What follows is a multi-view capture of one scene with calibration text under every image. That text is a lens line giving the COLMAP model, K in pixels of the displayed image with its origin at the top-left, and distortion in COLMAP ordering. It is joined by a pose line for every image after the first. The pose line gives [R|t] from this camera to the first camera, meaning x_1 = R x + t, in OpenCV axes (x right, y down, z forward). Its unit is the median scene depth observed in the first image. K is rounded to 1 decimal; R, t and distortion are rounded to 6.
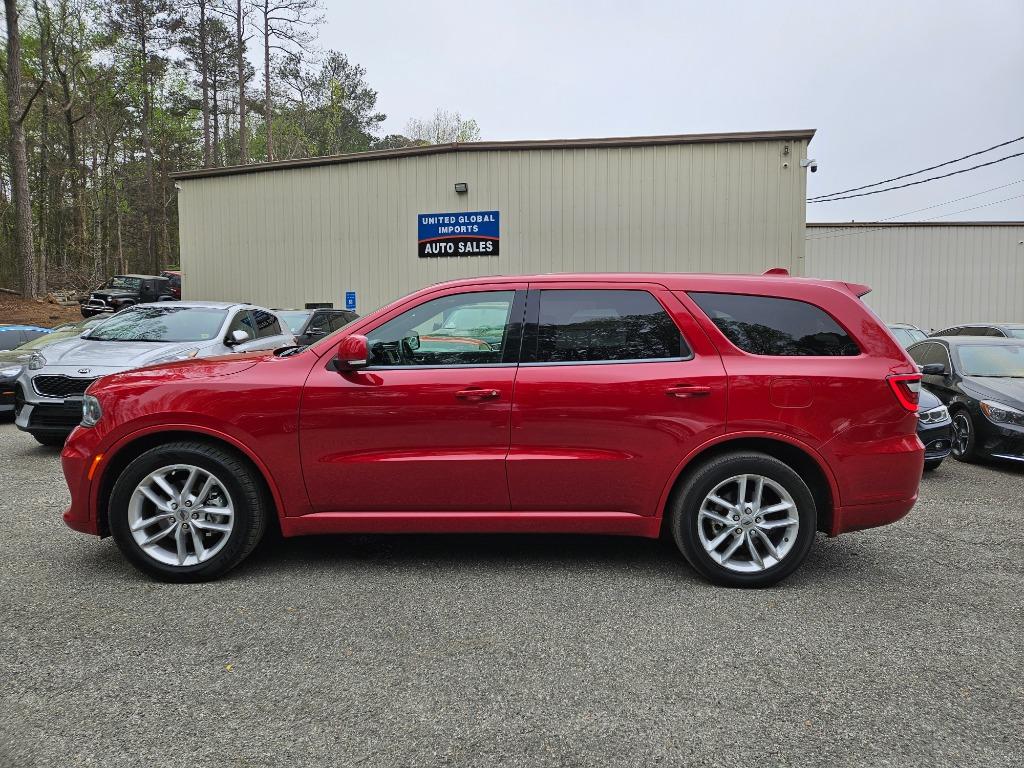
lens RADIAL K [[667.2, 0, 512.0], [0, 667.2, 384.0], [0, 0, 1]] dist [0.073096, -0.055094]
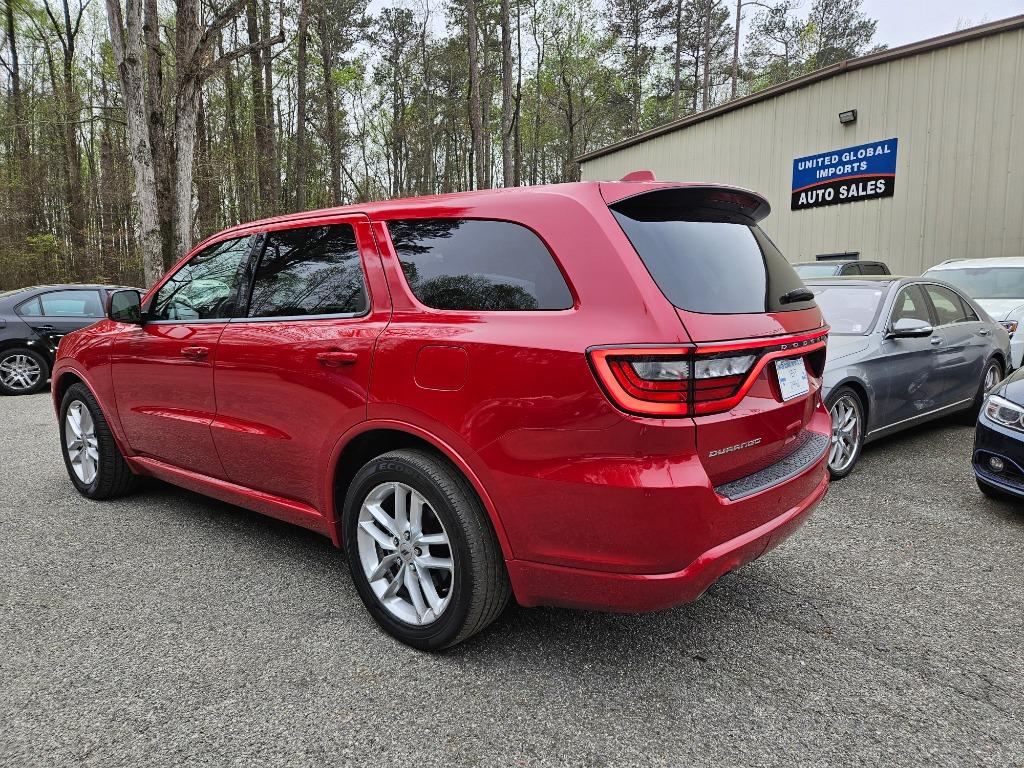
lens RADIAL K [[668.0, 0, 516.8], [0, 668.0, 393.6], [0, 0, 1]] dist [0.090062, -0.076892]
pose [[0.769365, 0.070633, -0.634893, 0.162060], [-0.036026, 0.997084, 0.067271, -0.001401], [0.637793, -0.028884, 0.769666, 0.101879]]
